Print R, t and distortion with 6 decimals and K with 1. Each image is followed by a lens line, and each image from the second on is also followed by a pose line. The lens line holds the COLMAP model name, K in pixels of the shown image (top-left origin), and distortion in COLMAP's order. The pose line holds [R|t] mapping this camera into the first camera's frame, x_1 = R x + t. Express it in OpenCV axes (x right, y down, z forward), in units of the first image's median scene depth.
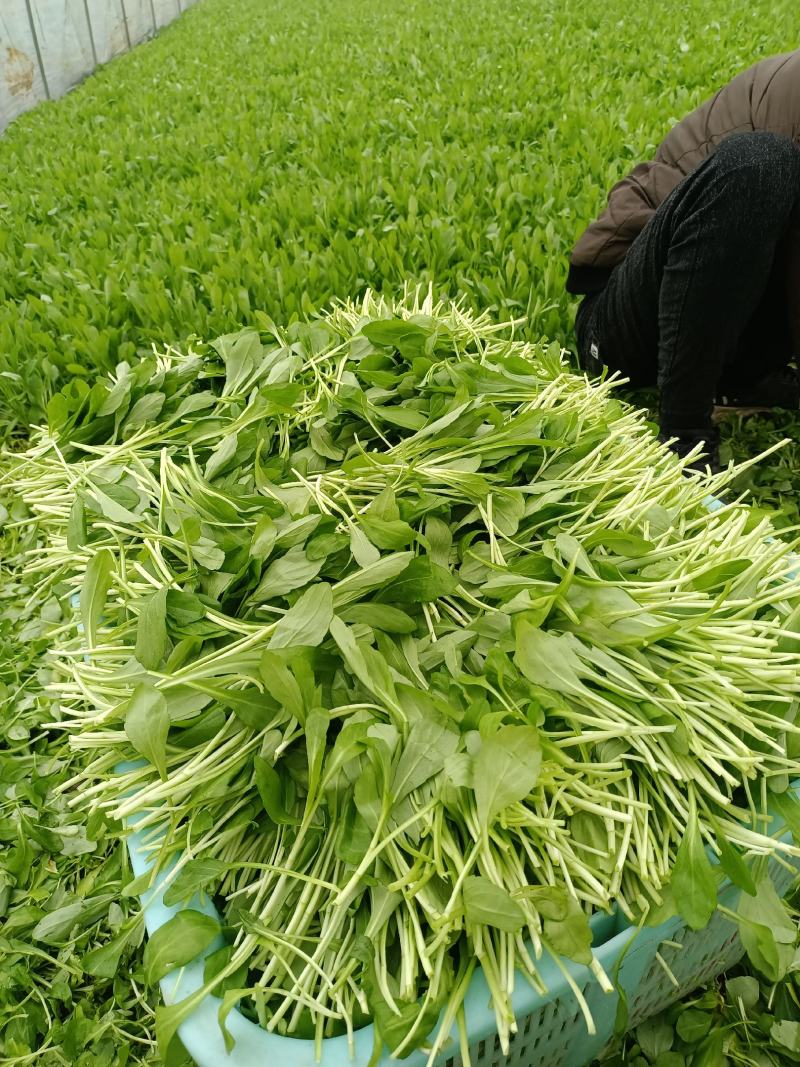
lens RADIAL K [[777.6, 0, 397.7], [0, 777.6, 550.4], [0, 0, 1]] dist [0.038948, -0.049934]
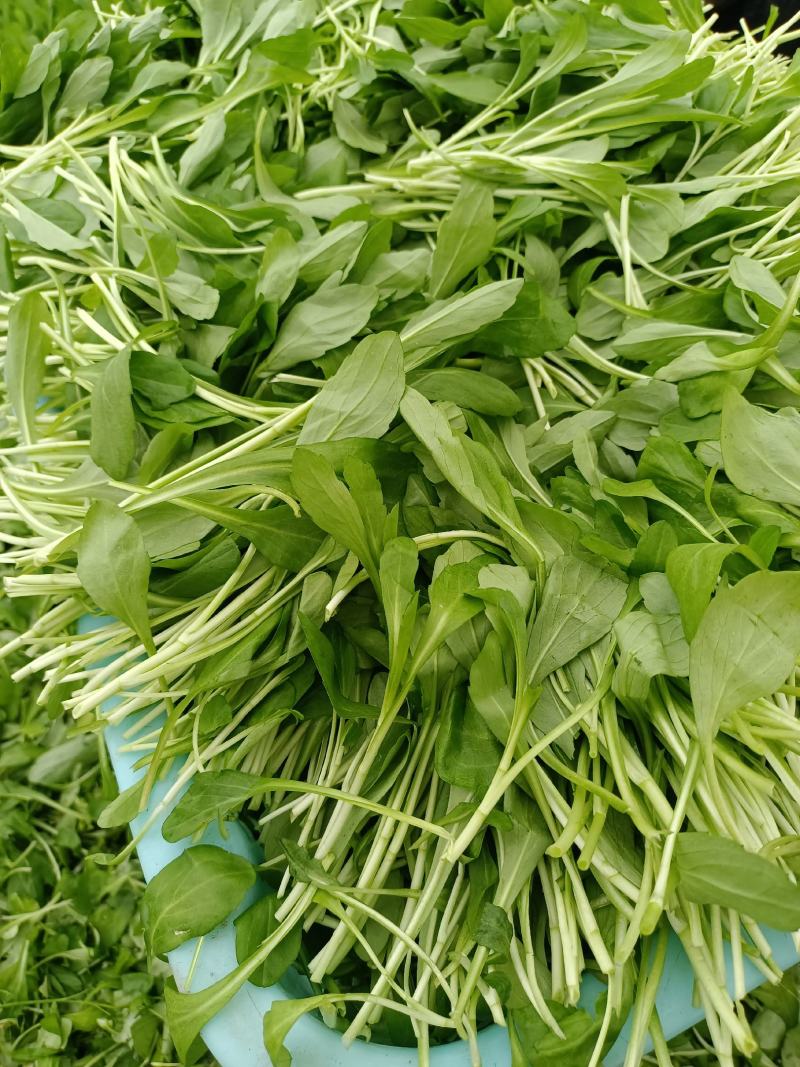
lens RADIAL K [[777.6, 0, 401.6], [0, 777.6, 538.8], [0, 0, 1]] dist [0.038948, -0.049934]
pose [[0.999879, -0.015489, 0.001504, -0.076649], [0.014629, 0.968504, 0.248568, 0.041635], [-0.005306, -0.248516, 0.968613, 0.331296]]
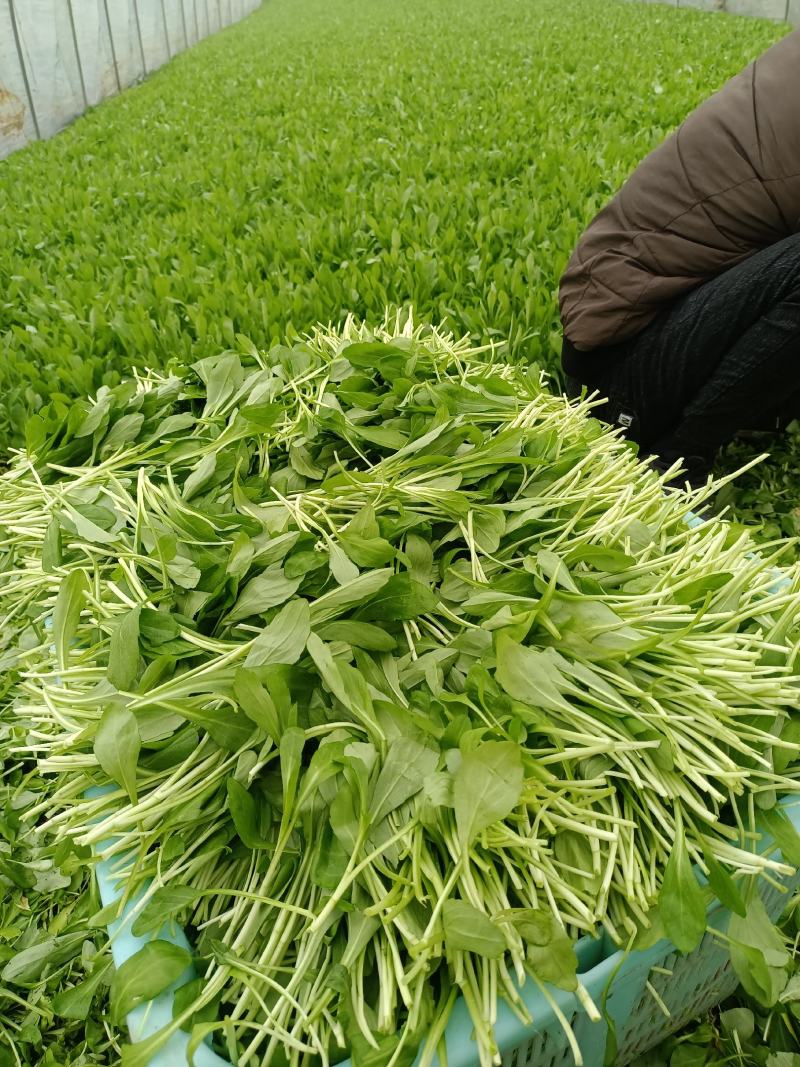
lens RADIAL K [[777.6, 0, 396.9], [0, 777.6, 543.8], [0, 0, 1]] dist [0.038948, -0.049934]
pose [[0.999865, -0.006352, 0.015177, 0.010215], [0.007076, 0.998816, -0.048132, 0.017559], [-0.014853, 0.048233, 0.998726, 0.012668]]
